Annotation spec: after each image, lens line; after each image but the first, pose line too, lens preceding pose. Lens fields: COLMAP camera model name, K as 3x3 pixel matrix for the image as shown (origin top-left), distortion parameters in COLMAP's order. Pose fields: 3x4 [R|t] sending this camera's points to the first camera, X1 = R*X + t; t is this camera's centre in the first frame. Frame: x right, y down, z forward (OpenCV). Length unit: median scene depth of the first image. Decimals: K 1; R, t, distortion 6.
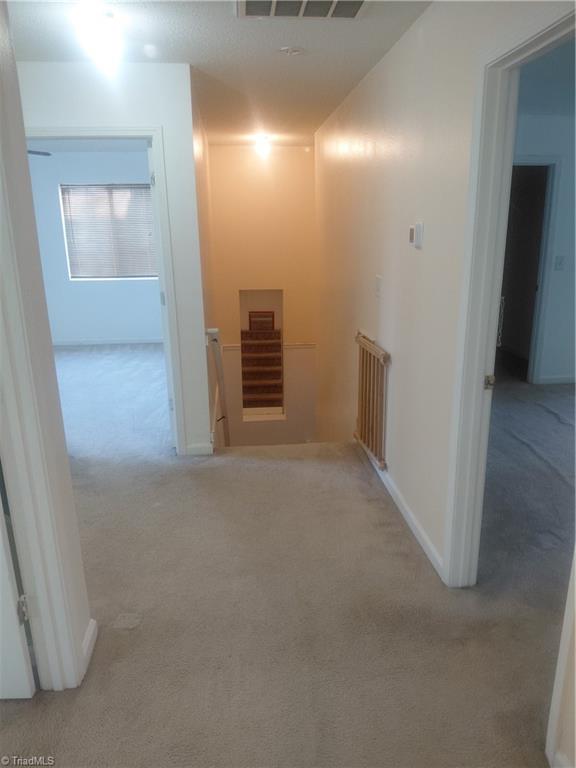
lens RADIAL K [[571.7, 0, 288.8], [0, 571.7, 393.9], [0, 0, 1]] dist [0.040337, -0.076697]
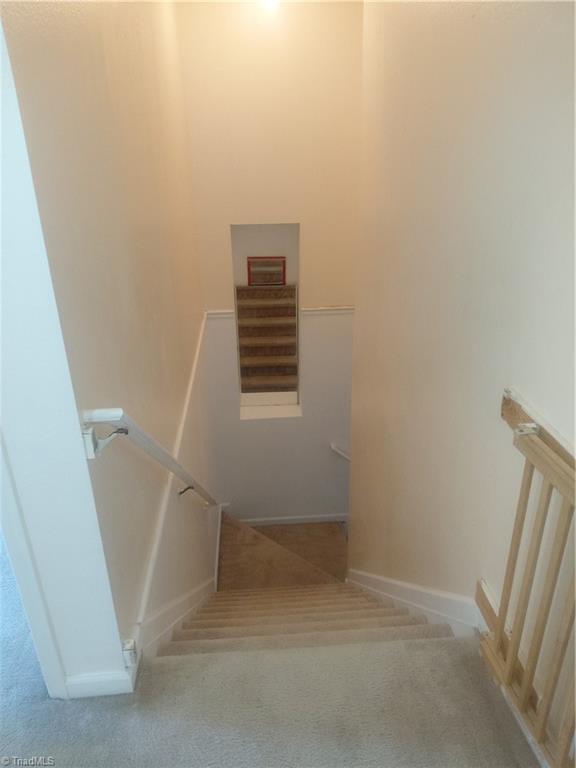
lens RADIAL K [[571.7, 0, 288.8], [0, 571.7, 393.9], [0, 0, 1]] dist [0.040337, -0.076697]
pose [[0.999780, 0.008502, -0.019172, -0.007916], [-0.005564, 0.988909, 0.148418, -0.084882], [0.020221, -0.148279, 0.988739, 0.320038]]
